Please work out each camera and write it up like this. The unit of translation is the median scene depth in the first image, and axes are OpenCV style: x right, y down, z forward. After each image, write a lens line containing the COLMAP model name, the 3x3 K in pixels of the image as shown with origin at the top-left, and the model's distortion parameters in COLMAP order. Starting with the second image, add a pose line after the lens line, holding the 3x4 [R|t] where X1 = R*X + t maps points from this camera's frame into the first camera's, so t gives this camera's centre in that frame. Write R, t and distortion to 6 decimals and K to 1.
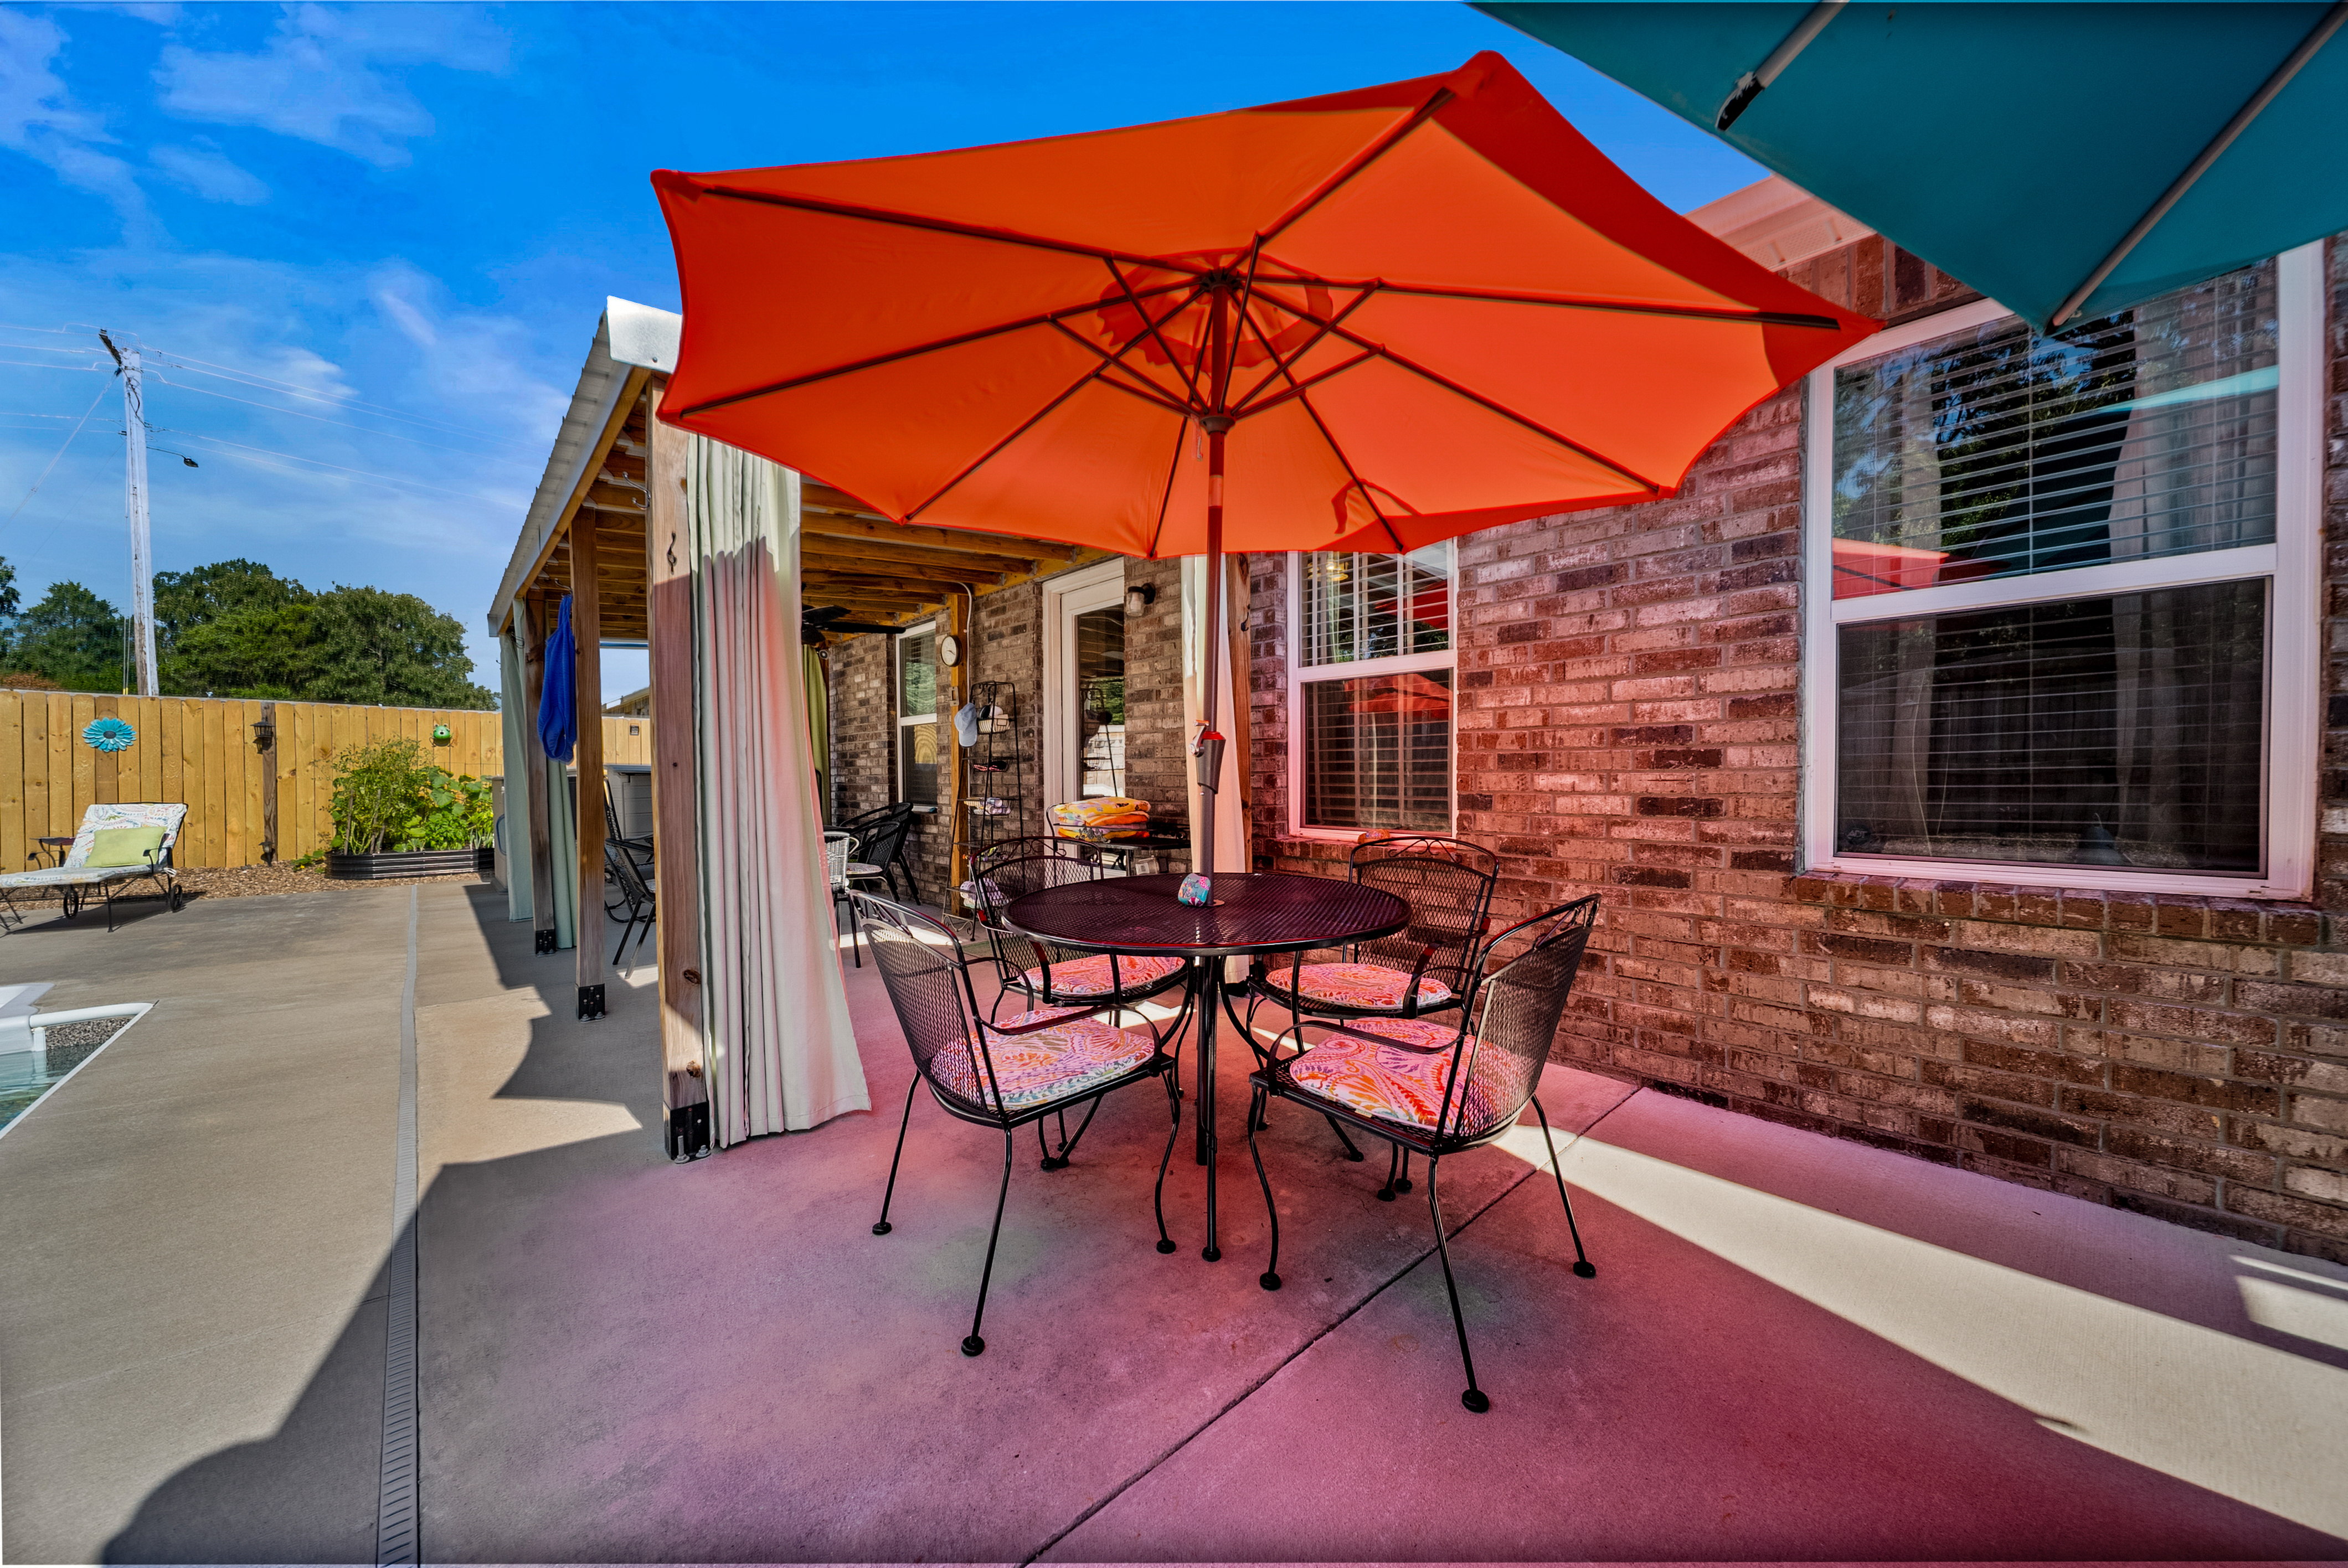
lens RADIAL K [[840.6, 0, 1179.5], [0, 840.6, 782.2], [0, 0, 1]] dist [-0.002325, -0.000318]
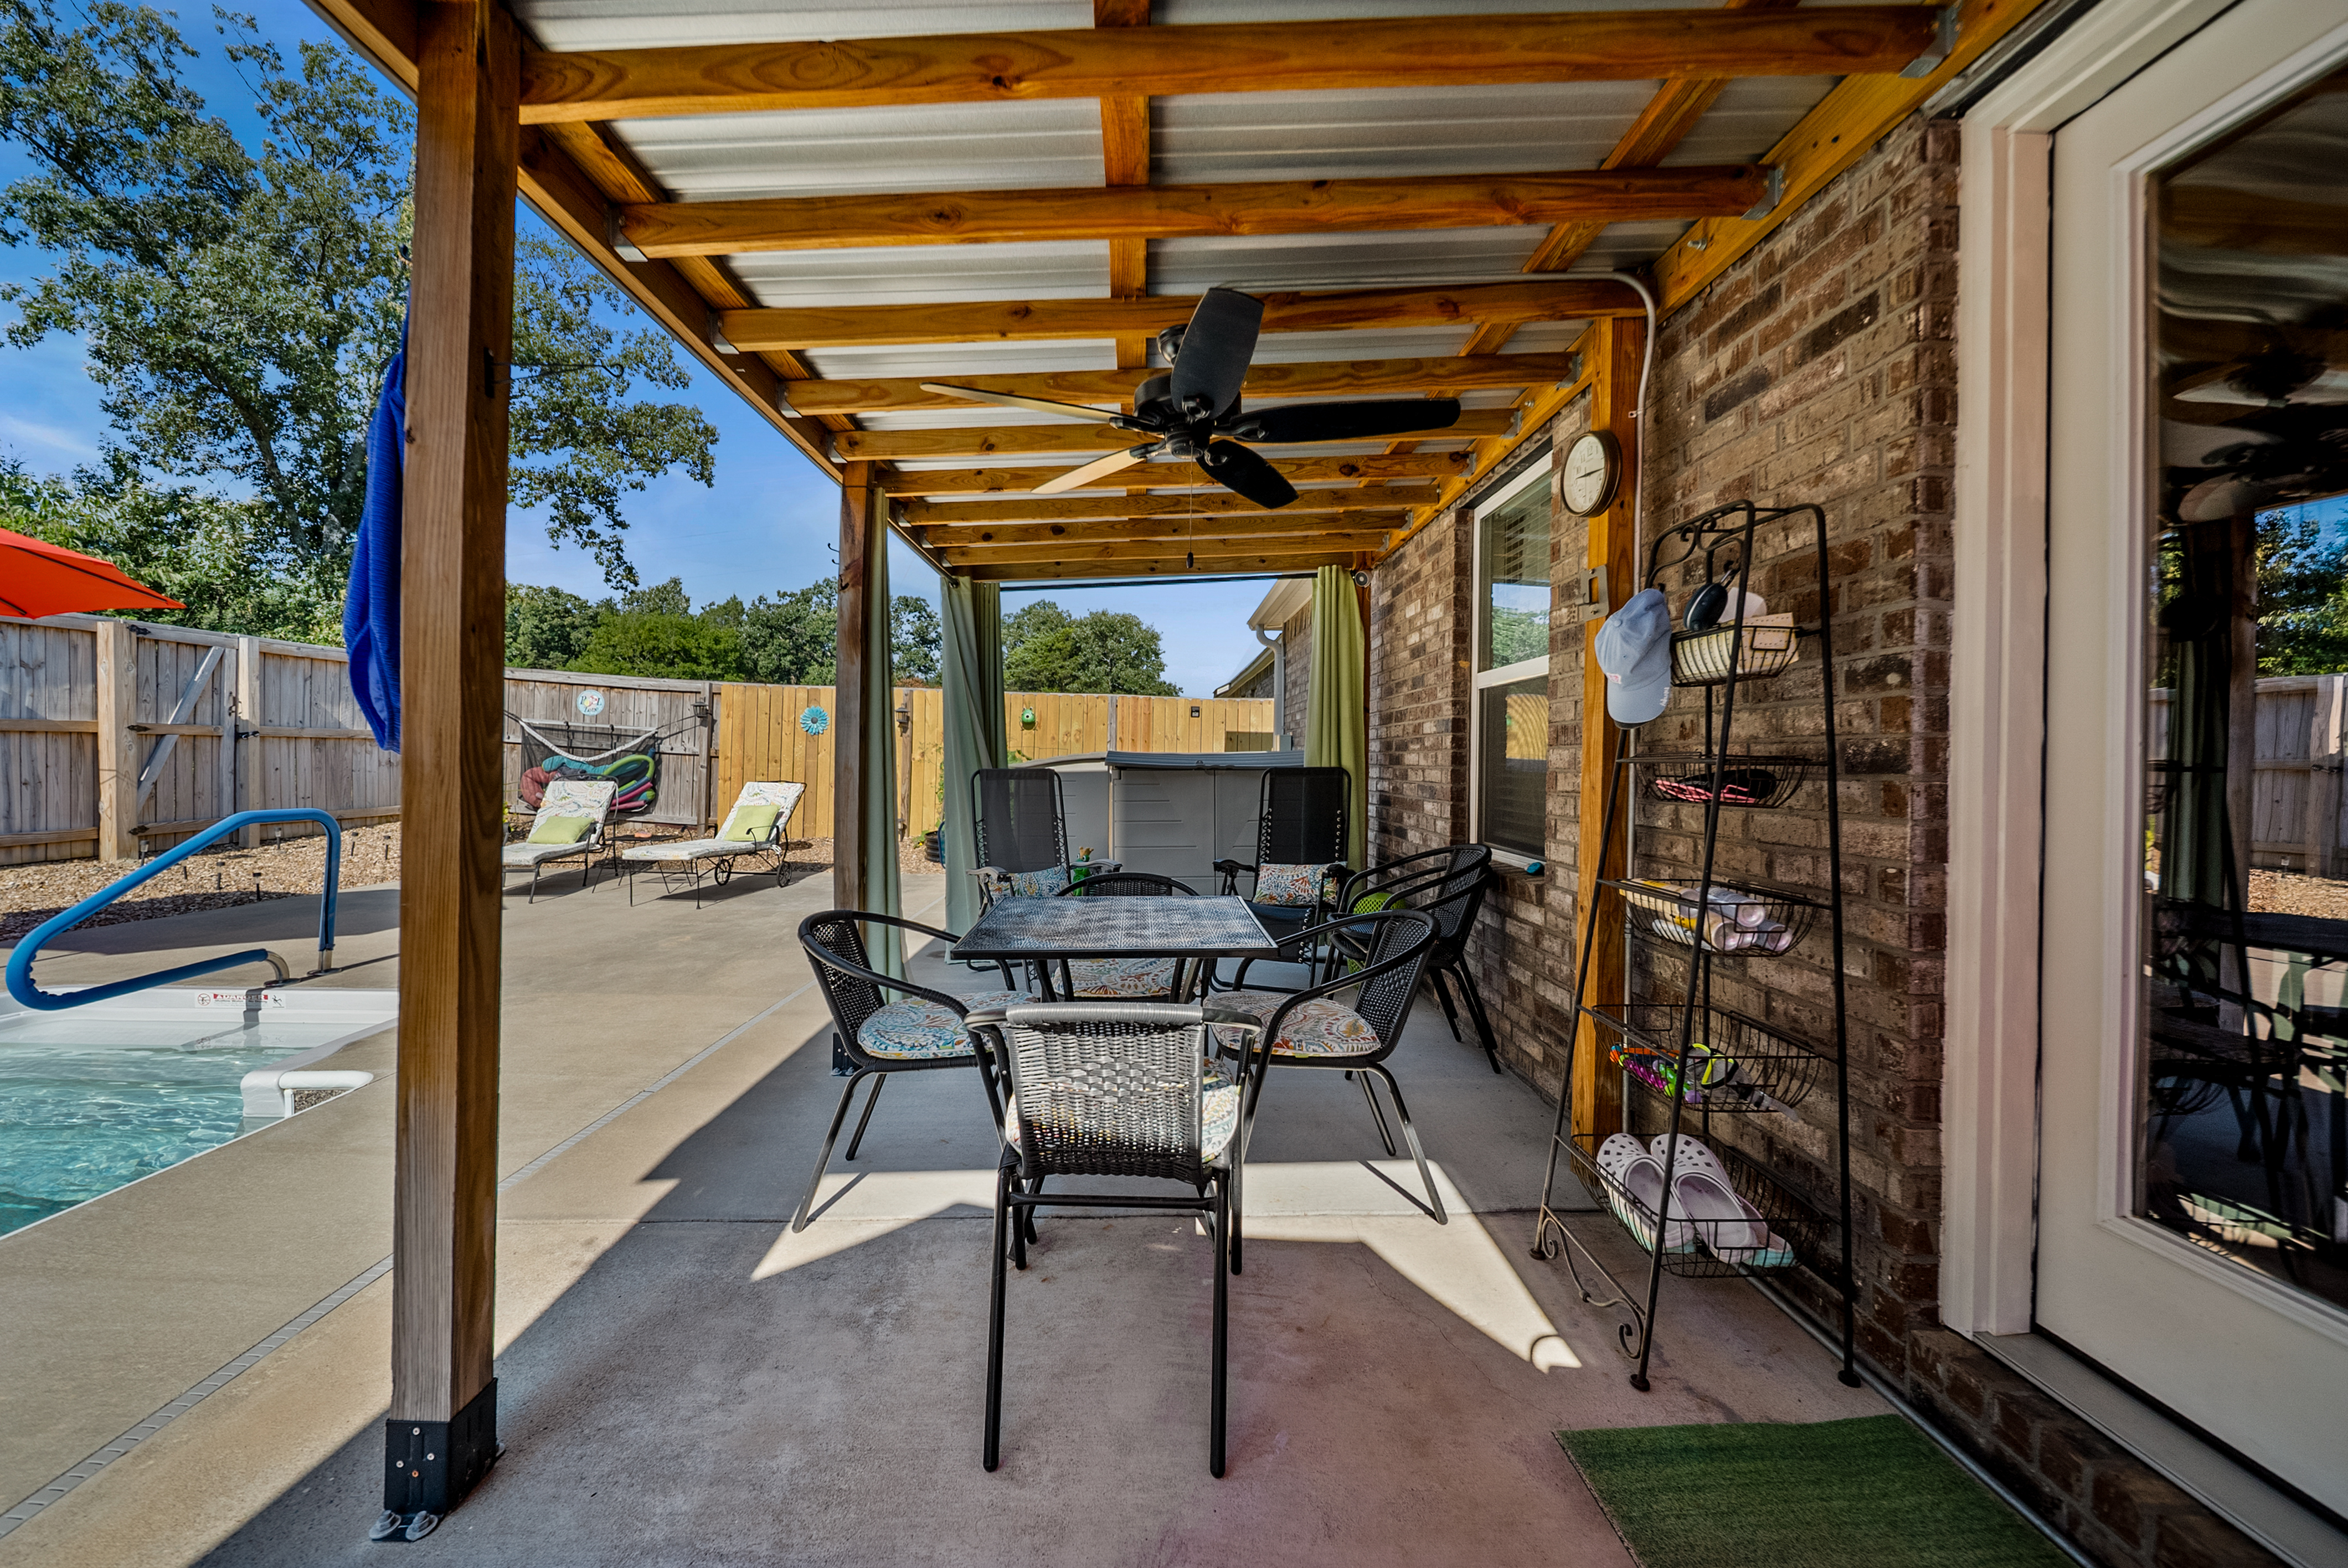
lens RADIAL K [[866.8, 0, 1164.6], [0, 866.8, 758.4], [0, 0, 1]] dist [-0.000241, -0.000356]
pose [[0.754738, 0.021385, -0.655677, -0.129404], [-0.032540, 0.999459, -0.004858, -0.016159], [0.655218, 0.025002, 0.755026, 0.478697]]
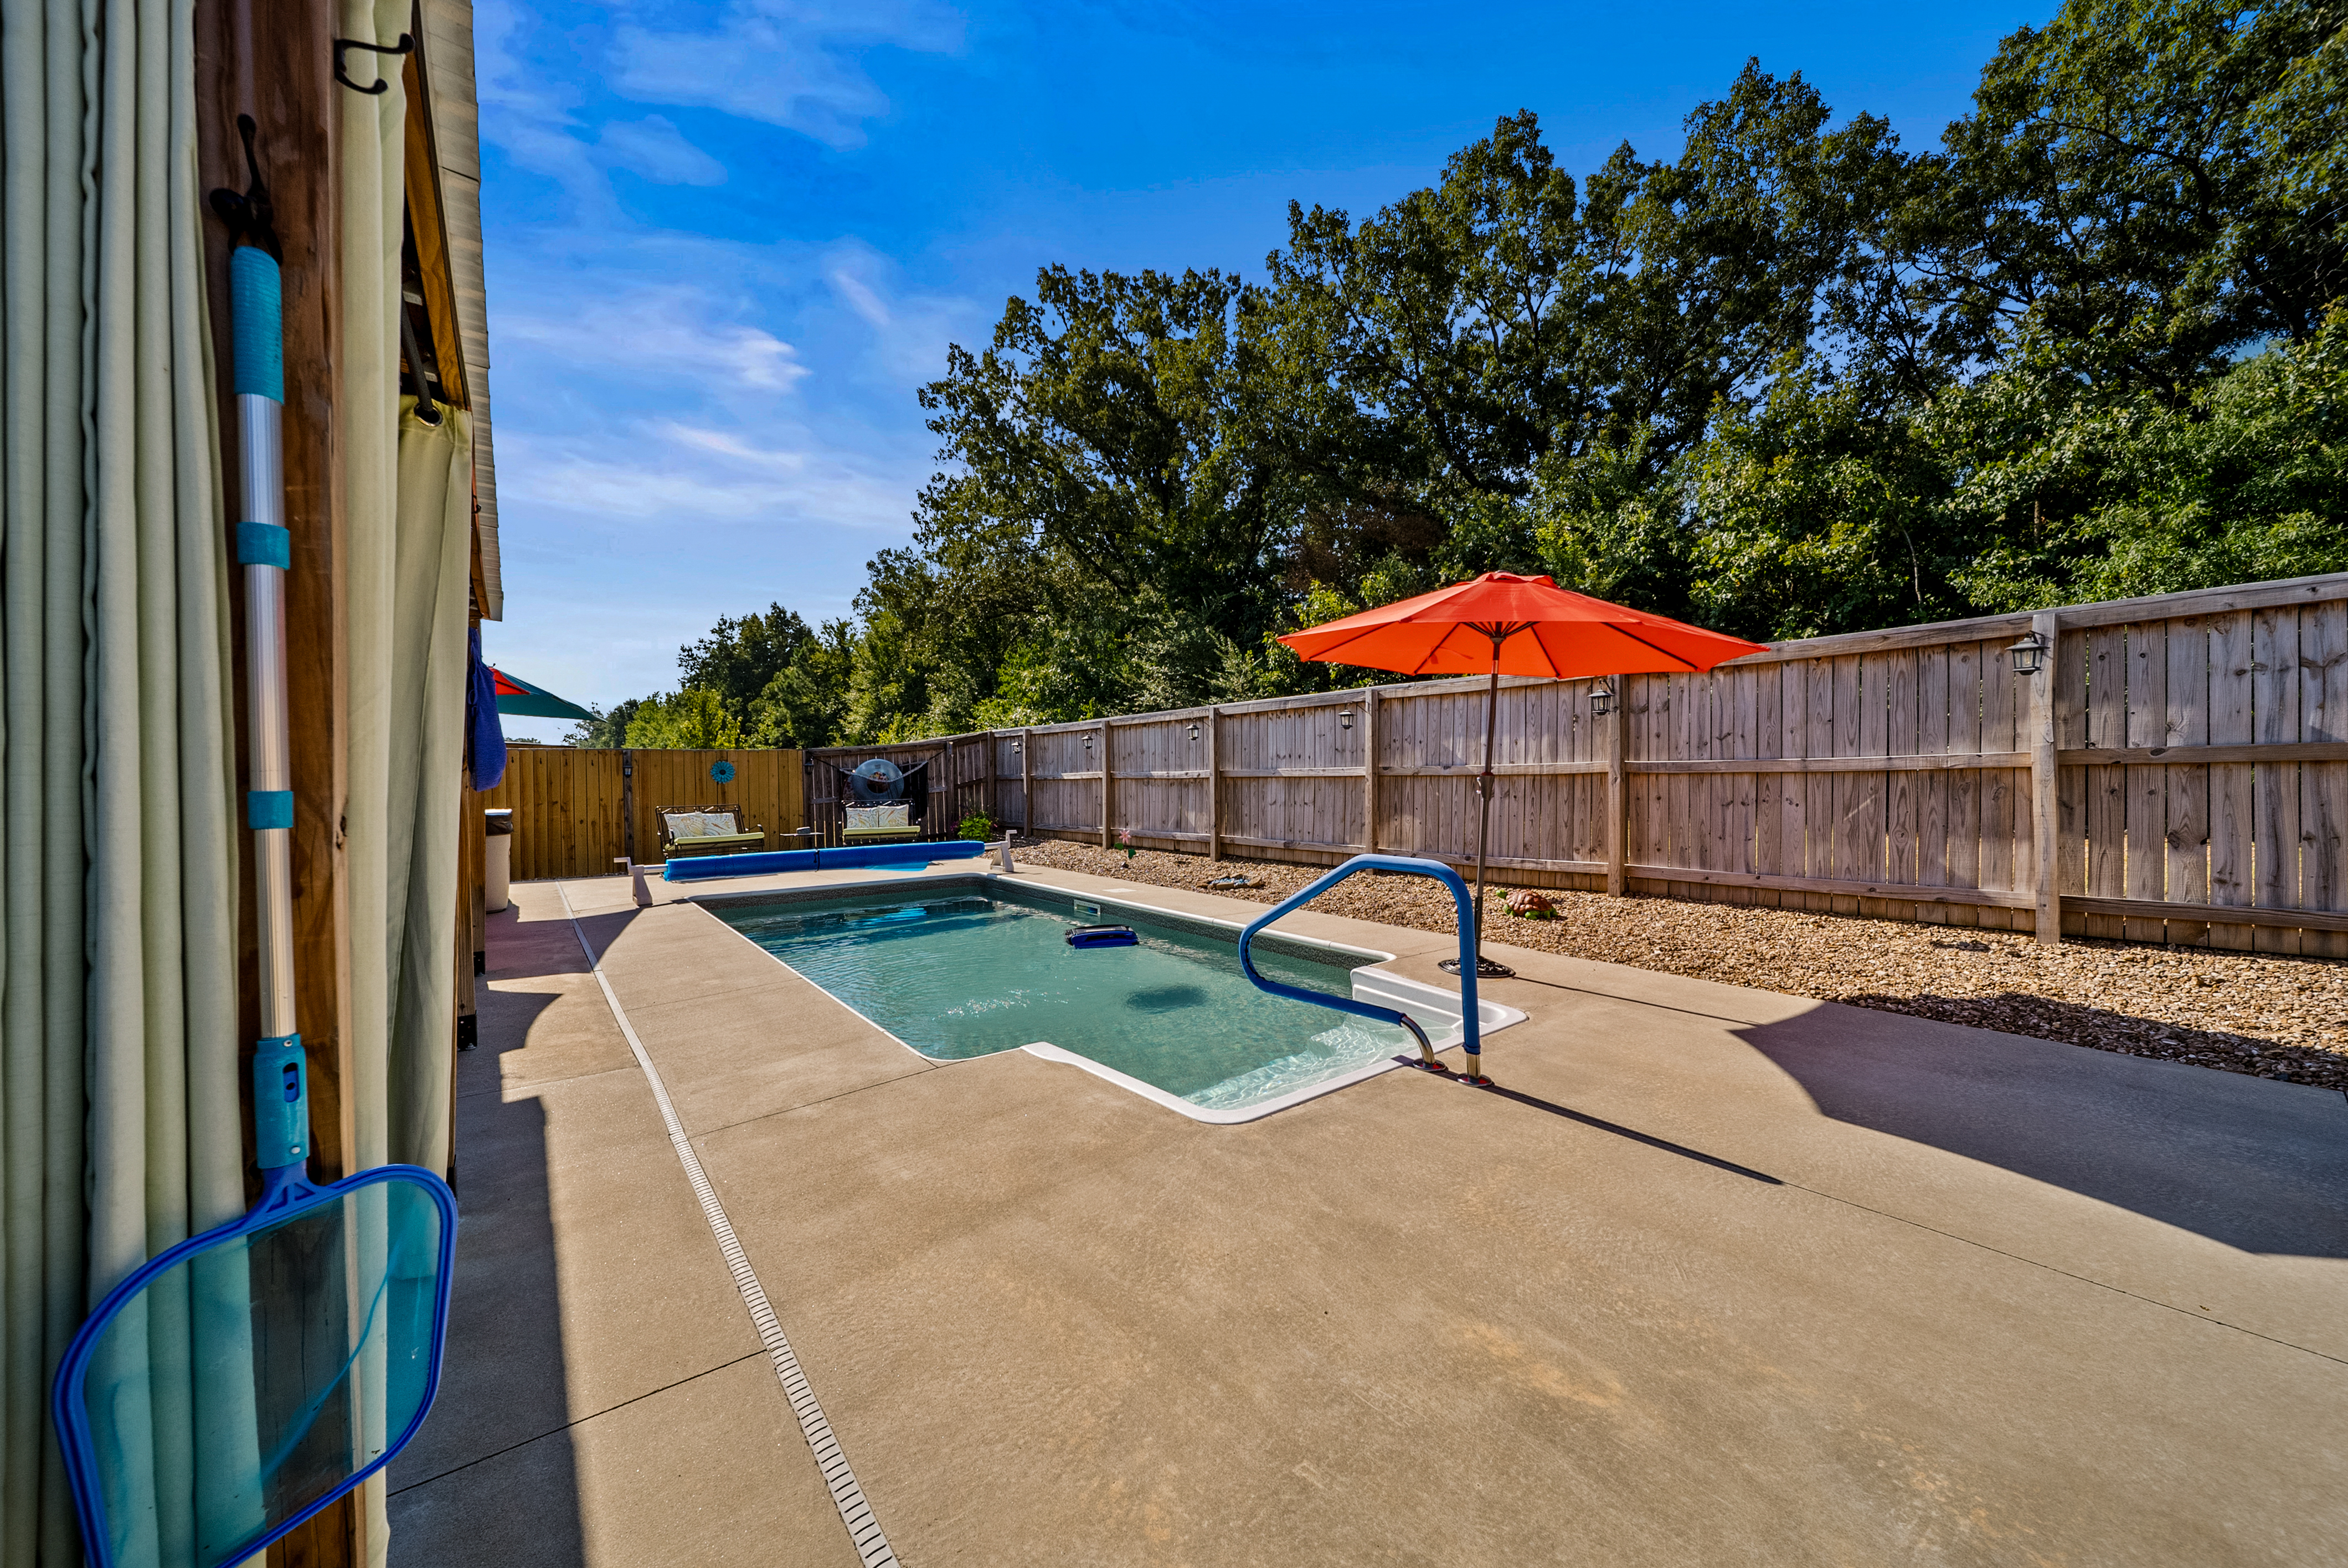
lens RADIAL K [[840.6, 0, 1179.5], [0, 840.6, 782.2], [0, 0, 1]] dist [-0.002325, -0.000318]
pose [[-0.998058, 0.015164, 0.060414, -0.837129], [0.016436, 0.999652, 0.020619, -0.020205], [-0.060080, 0.021572, -0.997960, 1.002206]]
